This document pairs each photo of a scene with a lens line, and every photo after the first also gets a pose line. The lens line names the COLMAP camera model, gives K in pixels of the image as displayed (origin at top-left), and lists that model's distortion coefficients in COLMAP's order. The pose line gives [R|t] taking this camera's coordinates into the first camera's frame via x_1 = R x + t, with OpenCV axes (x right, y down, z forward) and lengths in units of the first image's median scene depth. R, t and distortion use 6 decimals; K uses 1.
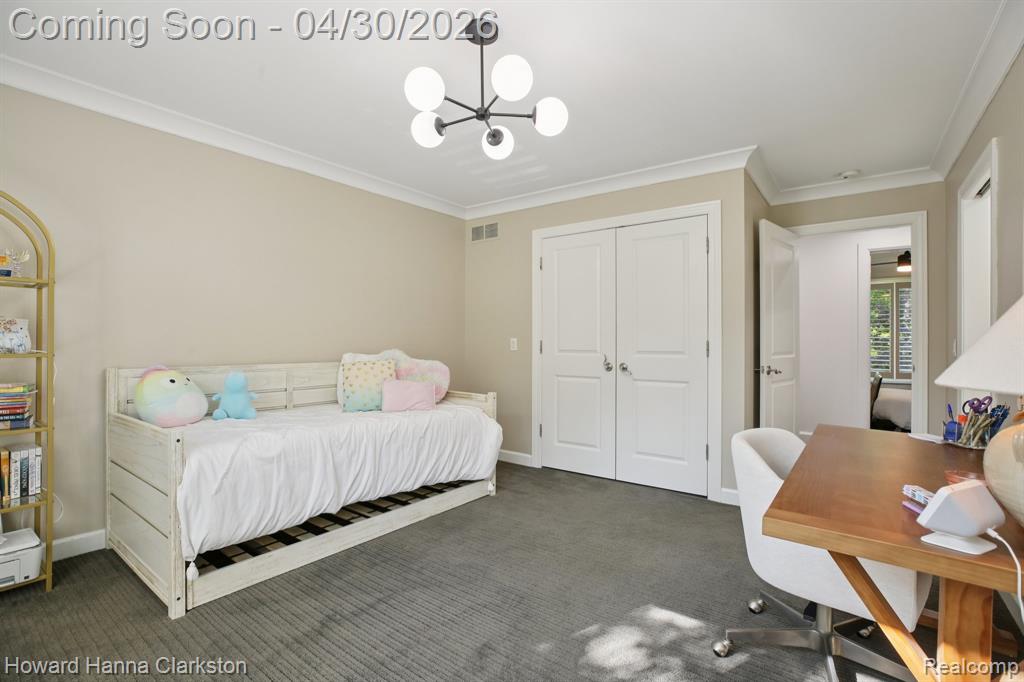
lens RADIAL K [[466.2, 0, 511.7], [0, 466.2, 340.5], [0, 0, 1]] dist [-0.026780, 0.000302]
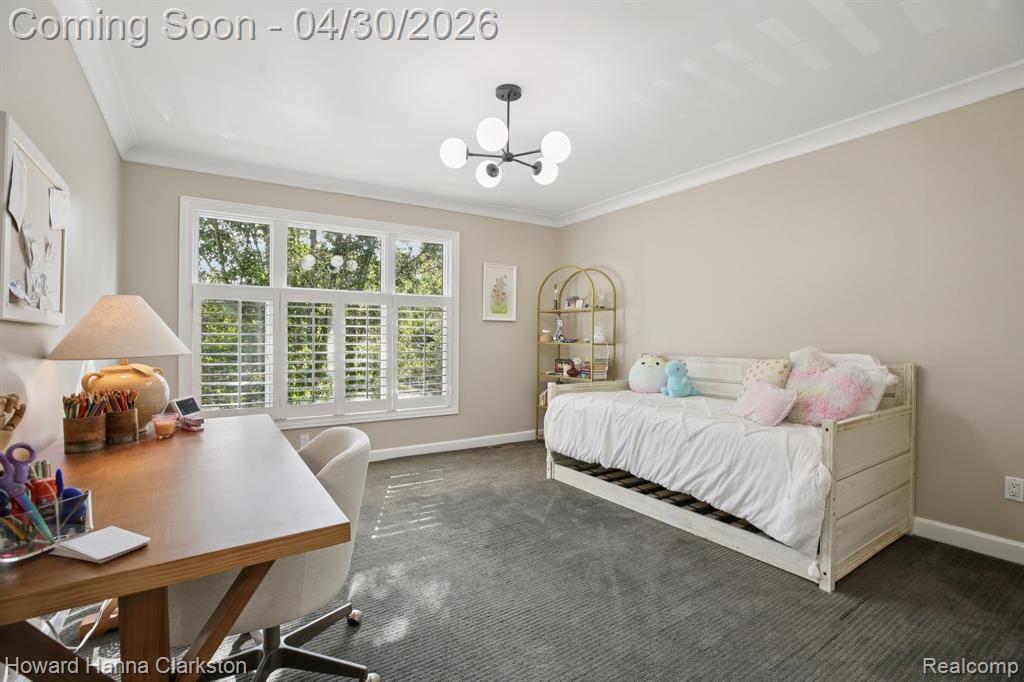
lens RADIAL K [[466.2, 0, 511.1], [0, 466.2, 340.1], [0, 0, 1]] dist [-0.026780, 0.000302]
pose [[-0.324859, 0.001511, -0.945761, 0.832527], [0.000904, 0.999999, 0.001287, 0.008357], [0.945762, -0.000437, -0.324860, 1.031628]]
